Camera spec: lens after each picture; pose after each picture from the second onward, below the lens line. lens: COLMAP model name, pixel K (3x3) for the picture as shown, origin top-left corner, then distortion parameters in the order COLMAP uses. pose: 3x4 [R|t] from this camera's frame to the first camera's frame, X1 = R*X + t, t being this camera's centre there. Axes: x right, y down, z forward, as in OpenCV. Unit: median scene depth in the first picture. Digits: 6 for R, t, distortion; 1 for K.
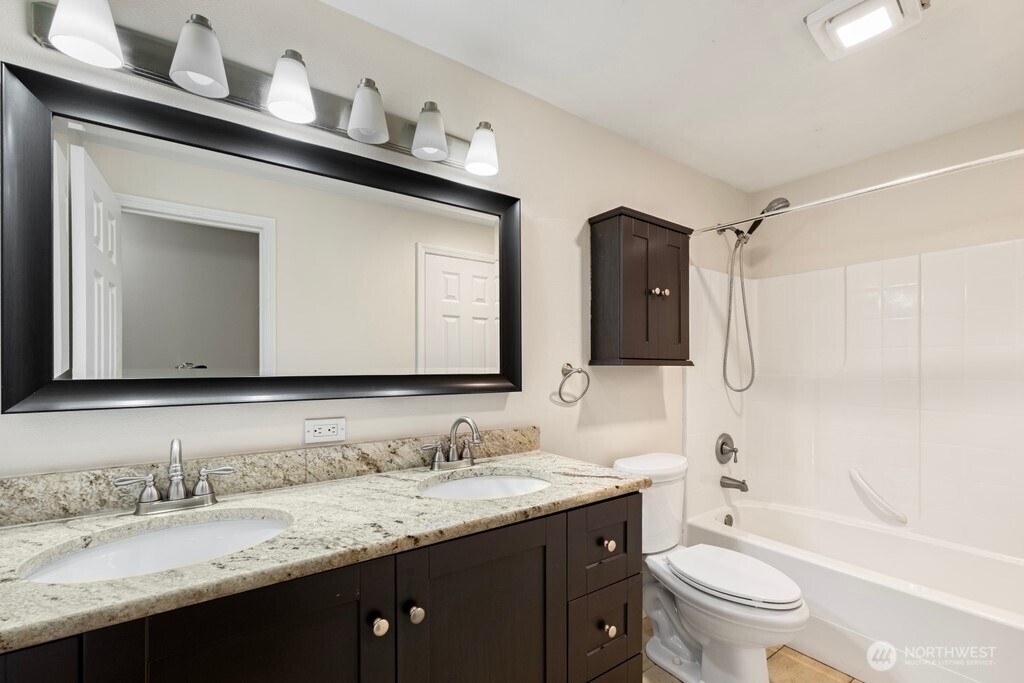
lens RADIAL K [[444.6, 0, 507.5], [0, 444.6, 364.9], [0, 0, 1]] dist [-0.014308, 0.008433]
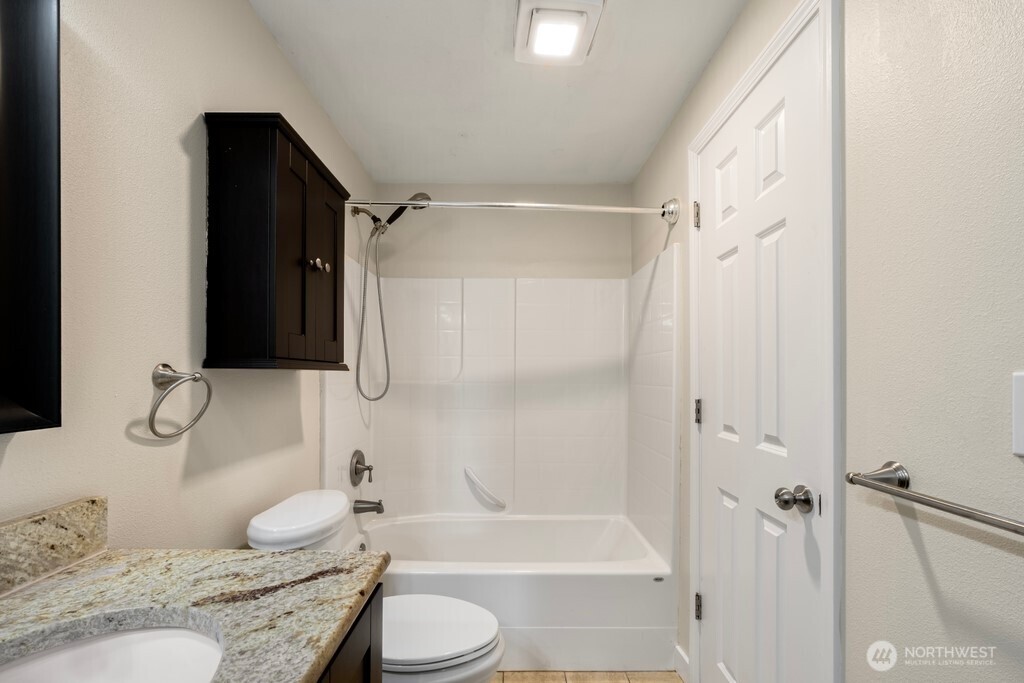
lens RADIAL K [[445.4, 0, 508.4], [0, 445.4, 372.0], [0, 0, 1]] dist [-0.013366, 0.005917]
pose [[0.573519, 0.005977, 0.819171, -0.067172], [-0.008007, 0.999967, -0.001690, 0.004497], [-0.819153, -0.005590, 0.573547, 0.390472]]
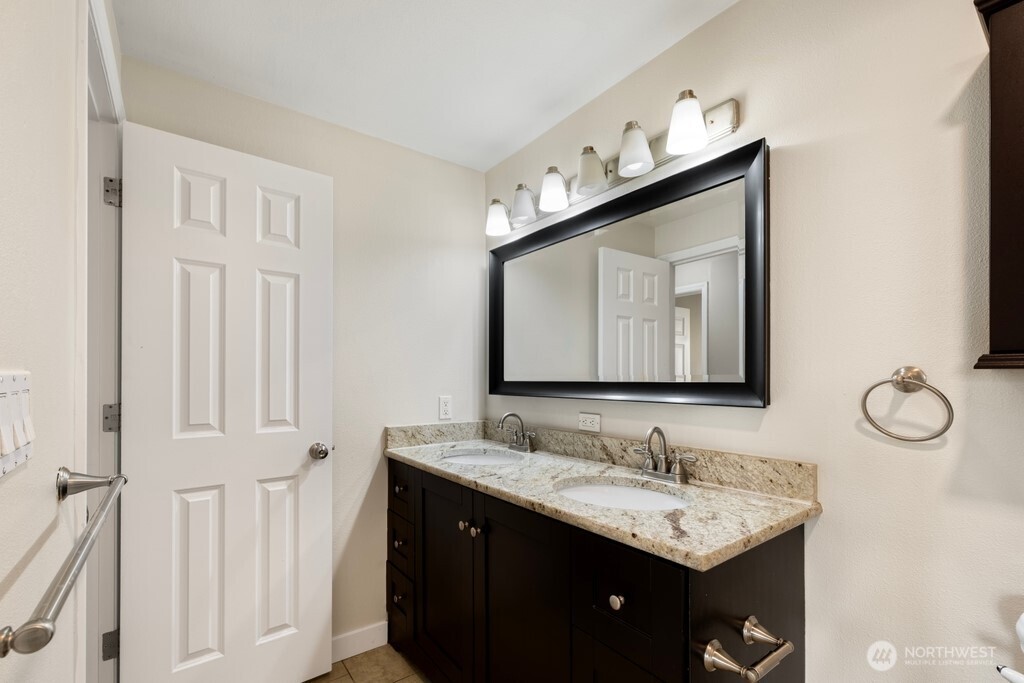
lens RADIAL K [[443.4, 0, 511.4], [0, 443.4, 377.6], [0, 0, 1]] dist [-0.007690, 0.001081]
pose [[0.036490, 0.000949, -0.999334, 0.696517], [0.005274, 0.999985, 0.001142, 0.008448], [0.999320, -0.005312, 0.036485, 0.550514]]
